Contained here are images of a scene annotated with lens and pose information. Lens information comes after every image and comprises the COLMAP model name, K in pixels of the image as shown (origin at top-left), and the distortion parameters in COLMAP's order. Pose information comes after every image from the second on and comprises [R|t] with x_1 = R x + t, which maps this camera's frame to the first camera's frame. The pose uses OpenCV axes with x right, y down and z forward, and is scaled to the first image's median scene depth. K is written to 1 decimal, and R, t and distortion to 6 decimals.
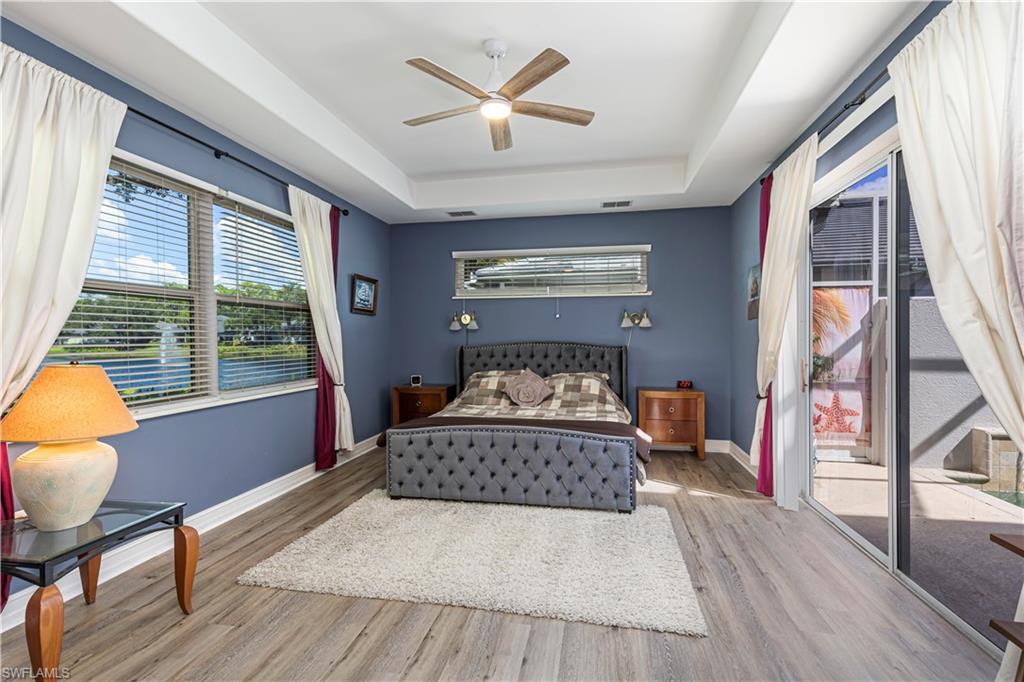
lens RADIAL K [[458.5, 0, 515.9], [0, 458.5, 338.7], [0, 0, 1]] dist [0.009823, -0.000059]
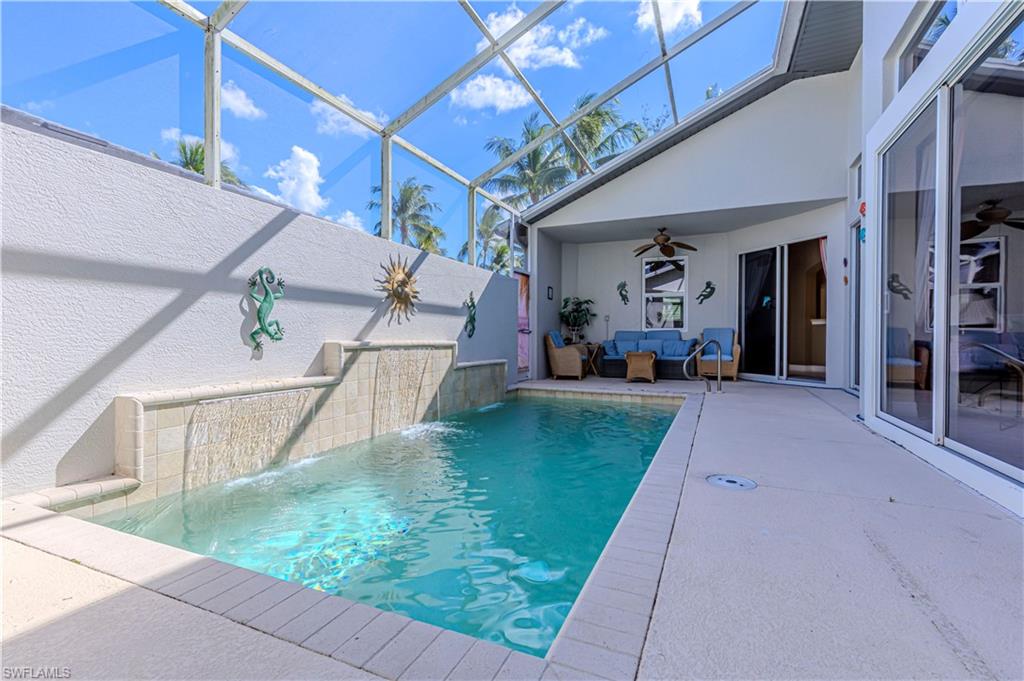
lens RADIAL K [[458.5, 0, 515.9], [0, 458.5, 338.2], [0, 0, 1]] dist [0.009823, -0.000059]
pose [[0.223684, 0.003734, 0.974654, 0.537452], [-0.000625, 0.999993, -0.003687, 0.121112], [-0.974661, 0.000216, 0.223685, 0.401256]]
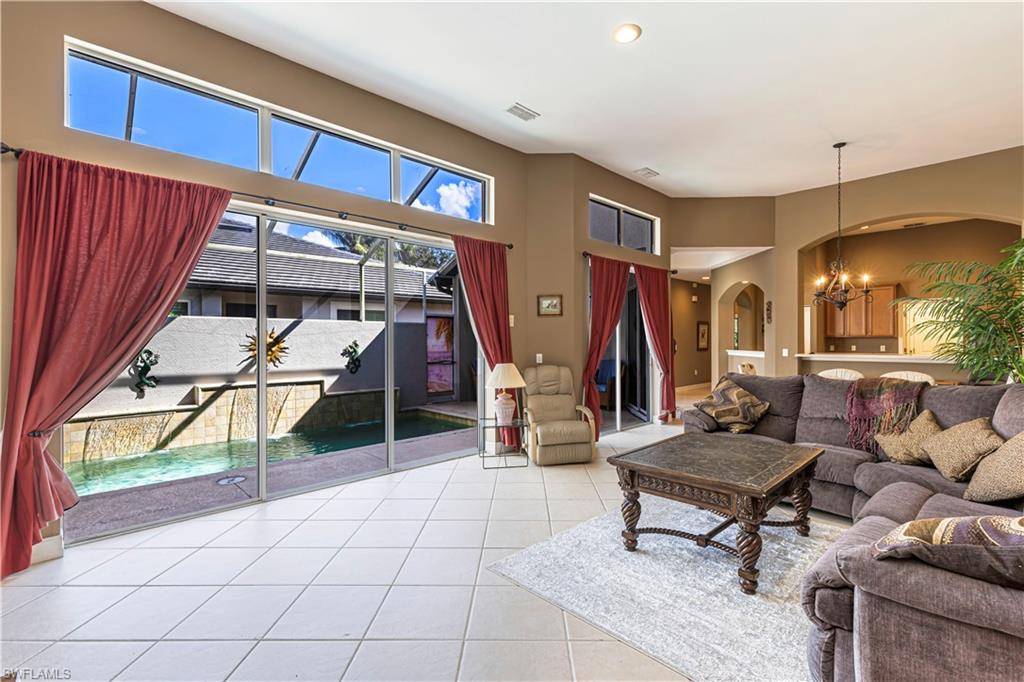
lens RADIAL K [[458.5, 0, 515.9], [0, 458.5, 338.7], [0, 0, 1]] dist [0.009823, -0.000059]
pose [[0.568129, 0.001115, 0.822939, 0.622162], [-0.001207, 0.999999, -0.000522, -0.022050], [-0.822939, -0.000697, 0.568130, -0.735940]]
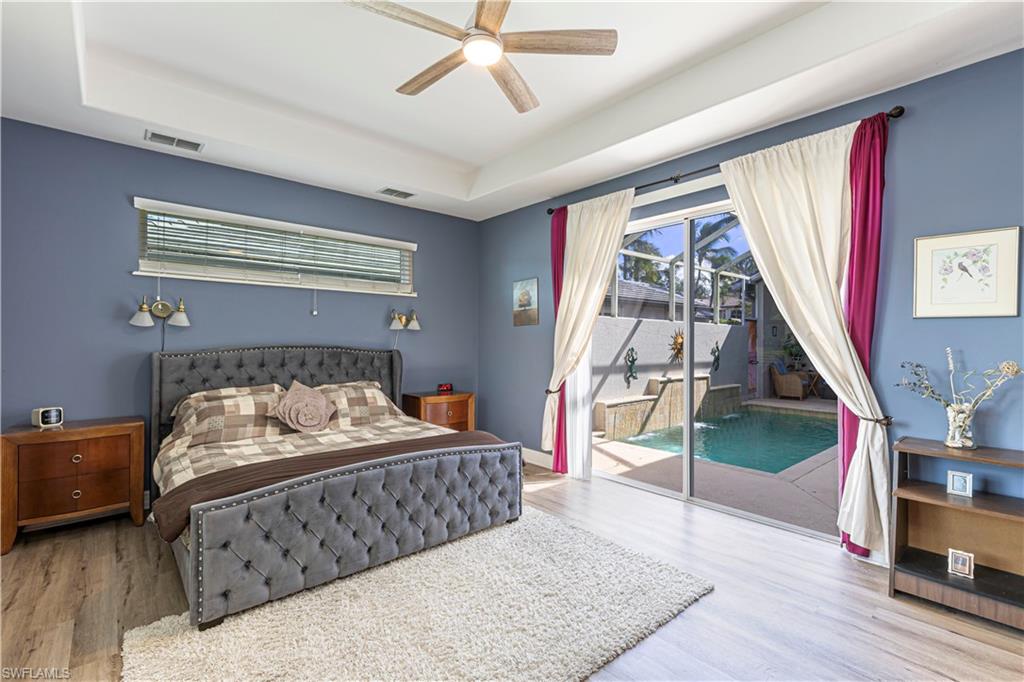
lens RADIAL K [[458.5, 0, 515.9], [0, 458.5, 338.7], [0, 0, 1]] dist [0.009823, -0.000059]
pose [[0.615636, 0.011353, 0.787949, -0.354680], [-0.004485, 0.999930, -0.010903, 0.002204], [-0.788018, 0.003178, 0.615644, 0.265826]]
